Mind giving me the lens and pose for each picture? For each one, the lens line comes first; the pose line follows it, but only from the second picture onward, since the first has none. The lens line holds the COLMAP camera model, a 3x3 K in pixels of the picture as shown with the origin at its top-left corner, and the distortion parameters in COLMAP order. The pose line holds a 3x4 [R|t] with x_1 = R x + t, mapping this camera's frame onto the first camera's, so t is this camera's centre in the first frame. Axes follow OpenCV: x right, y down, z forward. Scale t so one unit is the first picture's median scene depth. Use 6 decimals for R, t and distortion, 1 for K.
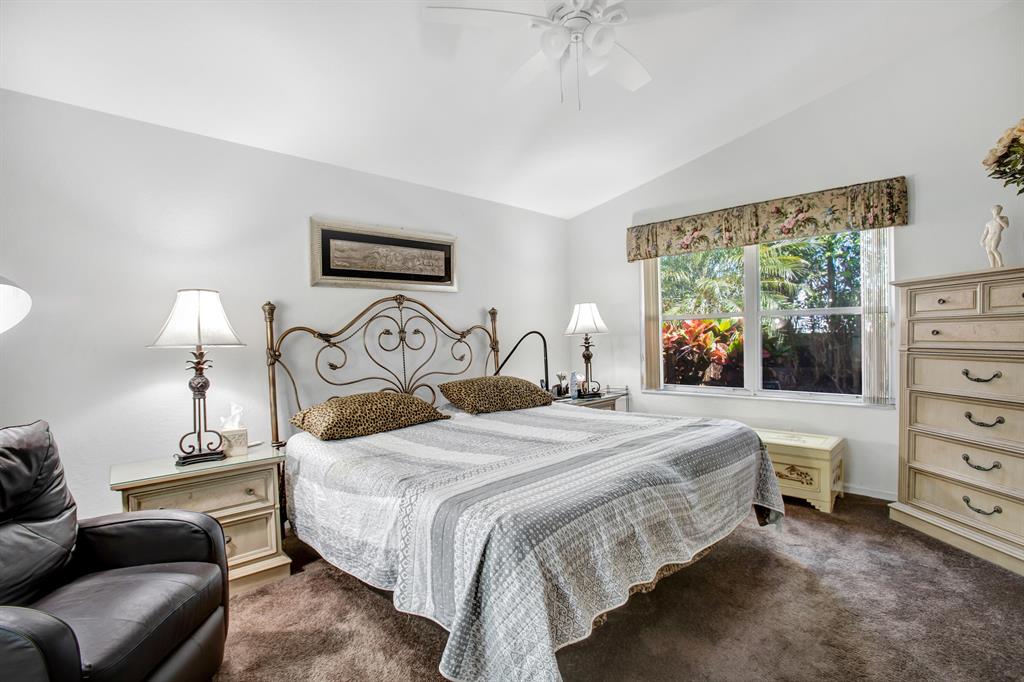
lens RADIAL K [[479.6, 0, 507.6], [0, 479.6, 349.9], [0, 0, 1]] dist [-0.083653, 0.032800]
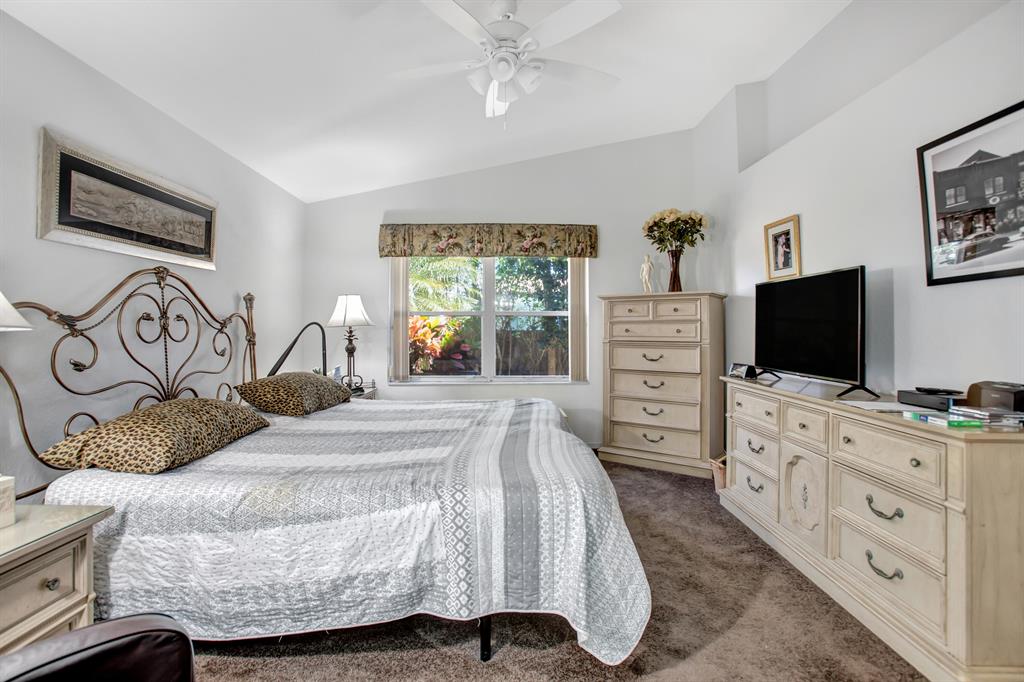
lens RADIAL K [[485.0, 0, 505.6], [0, 485.0, 324.2], [0, 0, 1]] dist [-0.083088, 0.036473]
pose [[0.687338, 0.028551, 0.725776, -0.409069], [0.005884, 0.998975, -0.044871, 0.008810], [-0.726314, 0.035112, 0.686466, 0.133920]]
